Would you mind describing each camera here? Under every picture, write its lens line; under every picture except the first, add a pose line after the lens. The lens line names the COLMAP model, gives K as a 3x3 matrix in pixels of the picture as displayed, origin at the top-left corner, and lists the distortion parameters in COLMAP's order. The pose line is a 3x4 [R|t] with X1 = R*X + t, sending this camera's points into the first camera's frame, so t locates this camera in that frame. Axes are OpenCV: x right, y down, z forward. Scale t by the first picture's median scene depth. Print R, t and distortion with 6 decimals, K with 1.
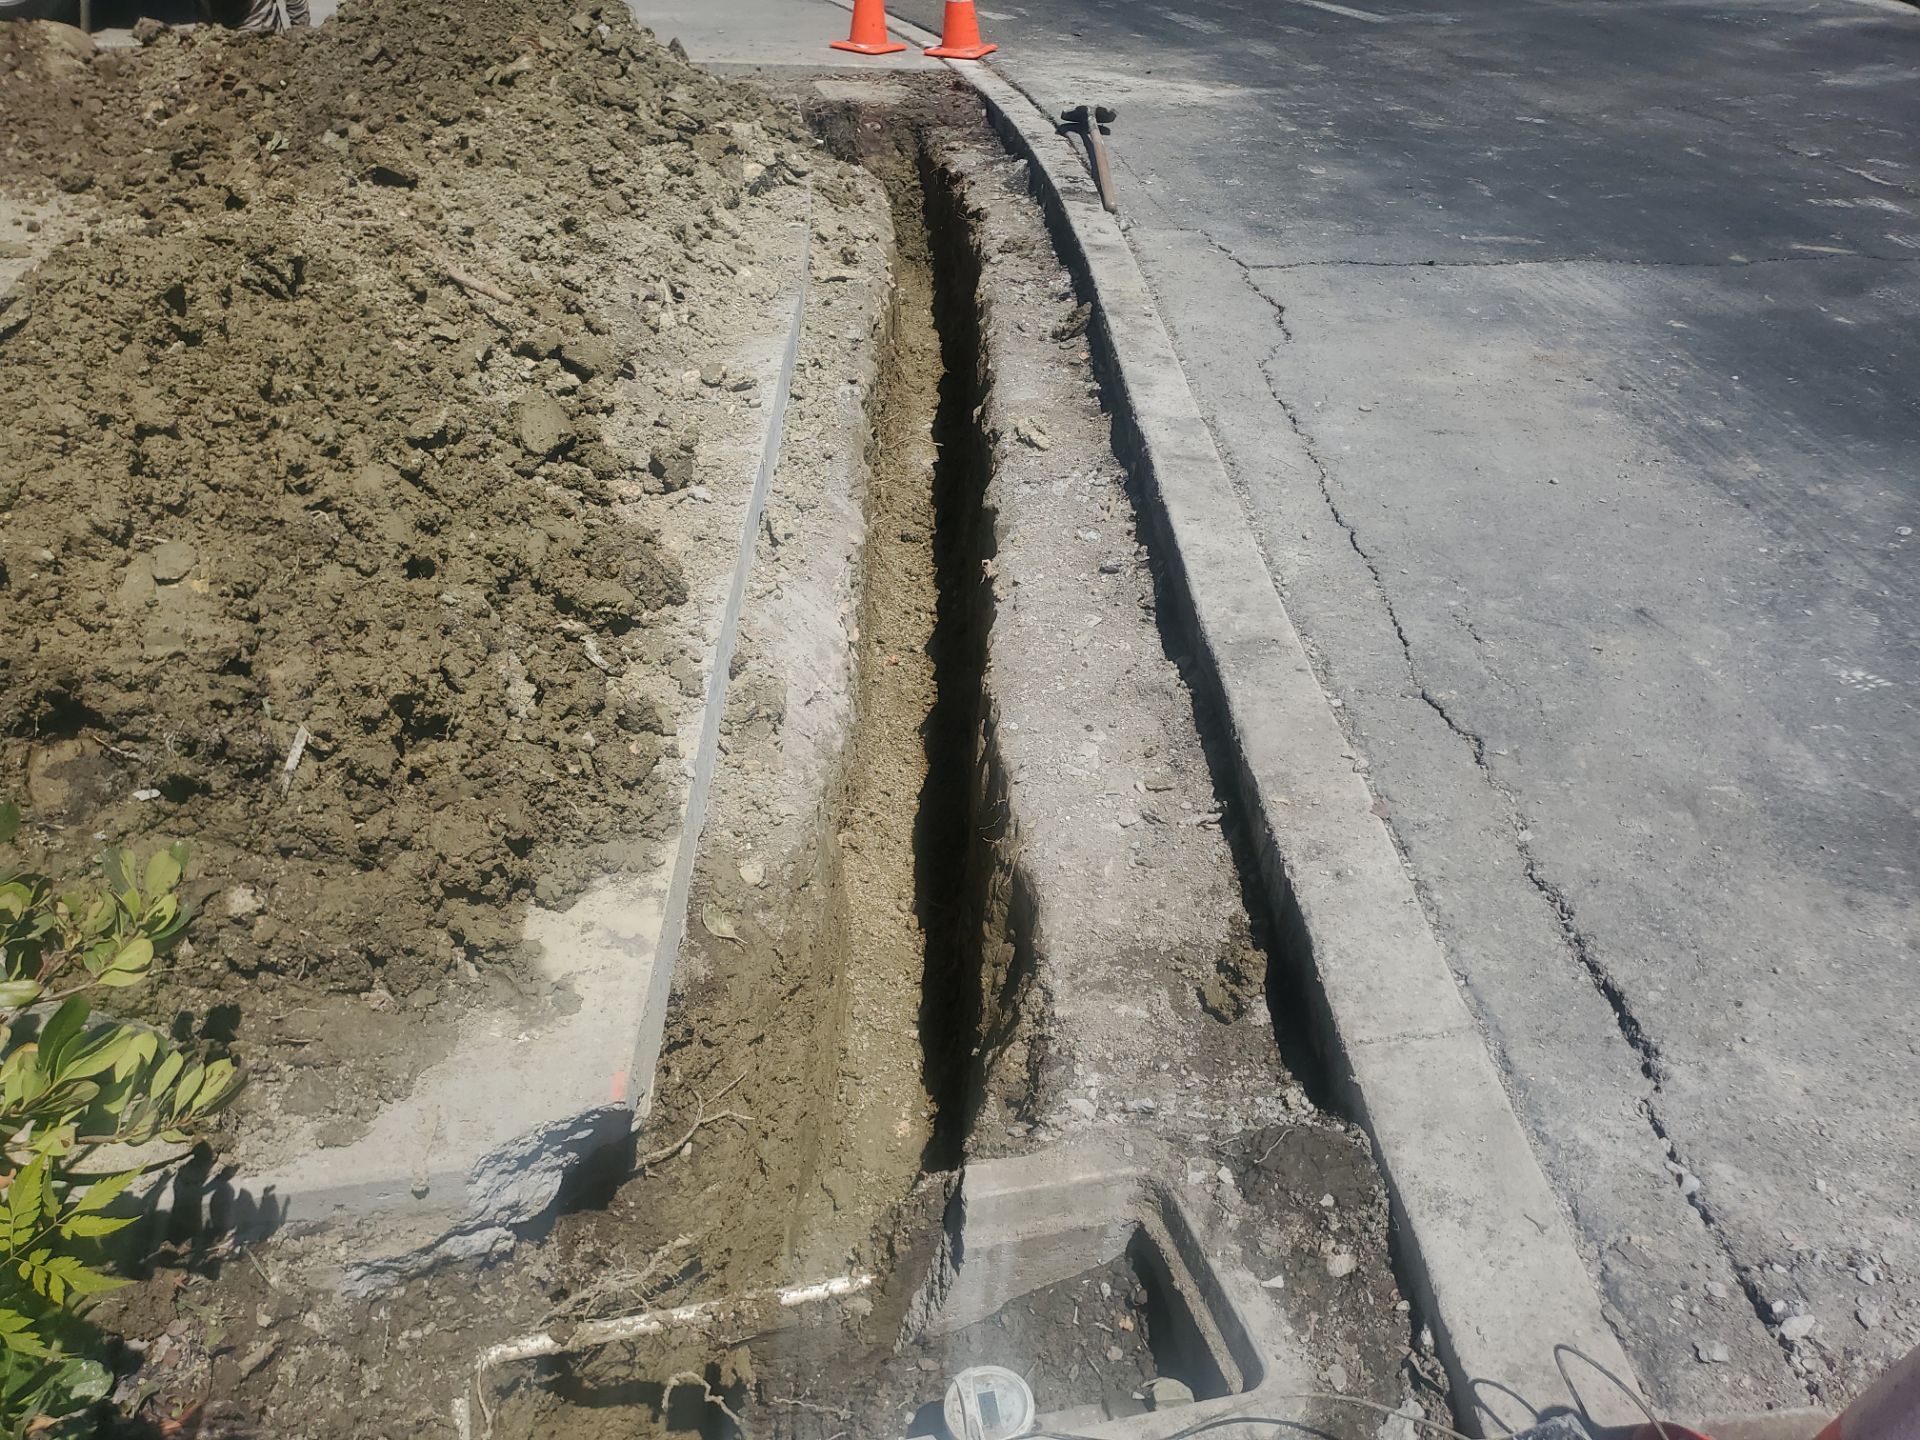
lens RADIAL K [[1564.8, 0, 959.3], [0, 1564.8, 759.9], [0, 0, 1]] dist [0.024416, -0.003571]
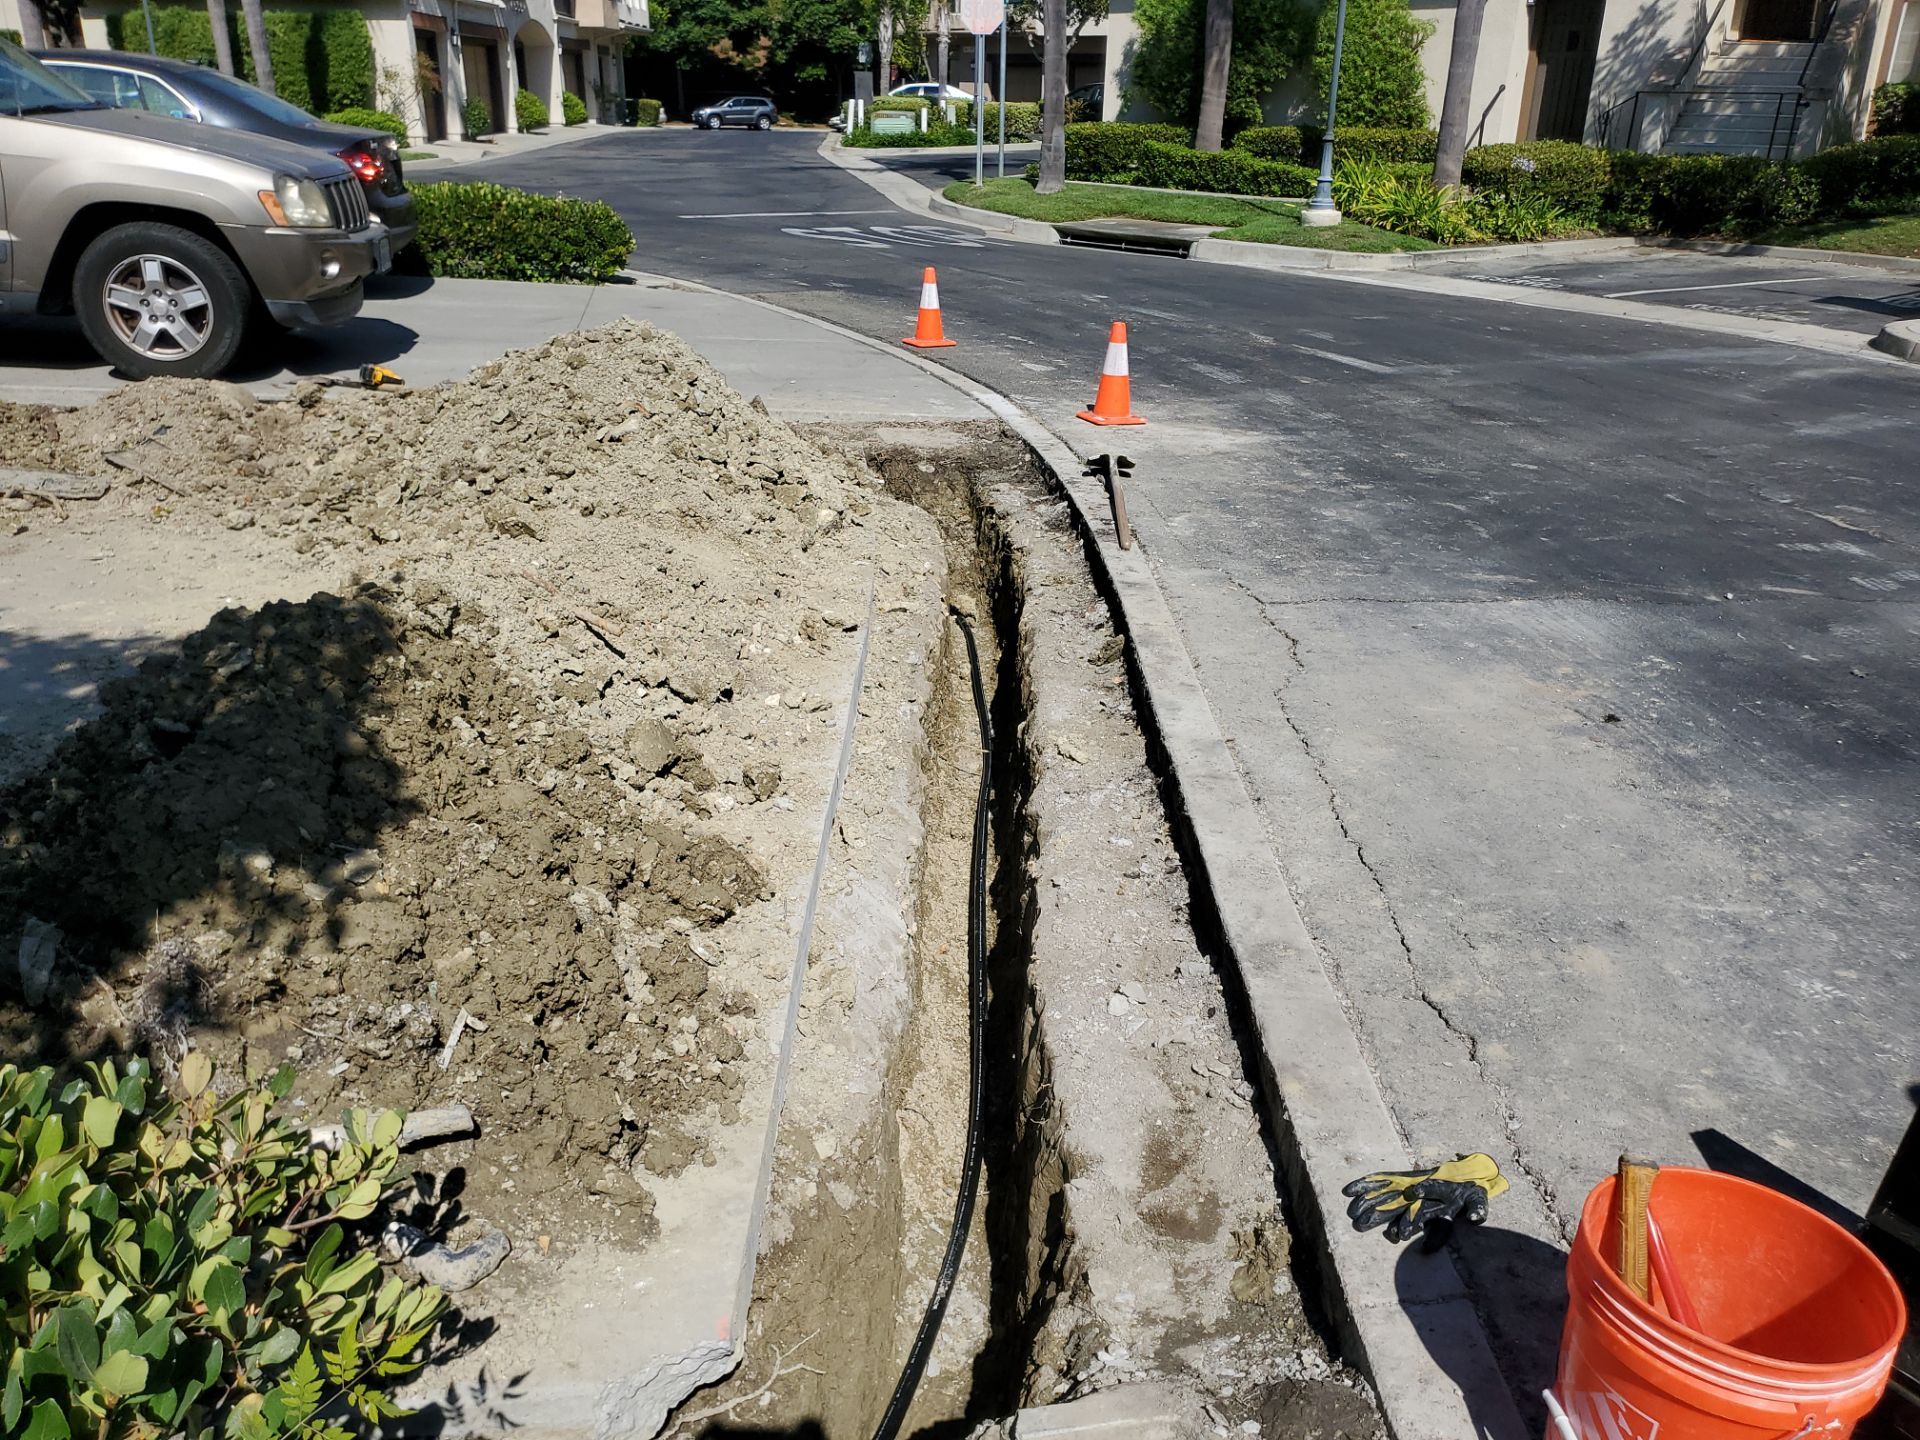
lens RADIAL K [[1682.3, 0, 908.9], [0, 1682.3, 721.8], [0, 0, 1]] dist [0.097011, -0.208034]
pose [[0.998909, 0.010784, -0.045447, -0.015896], [-0.019072, 0.982348, -0.186090, -0.001077], [0.042638, 0.186754, 0.981481, -0.198667]]
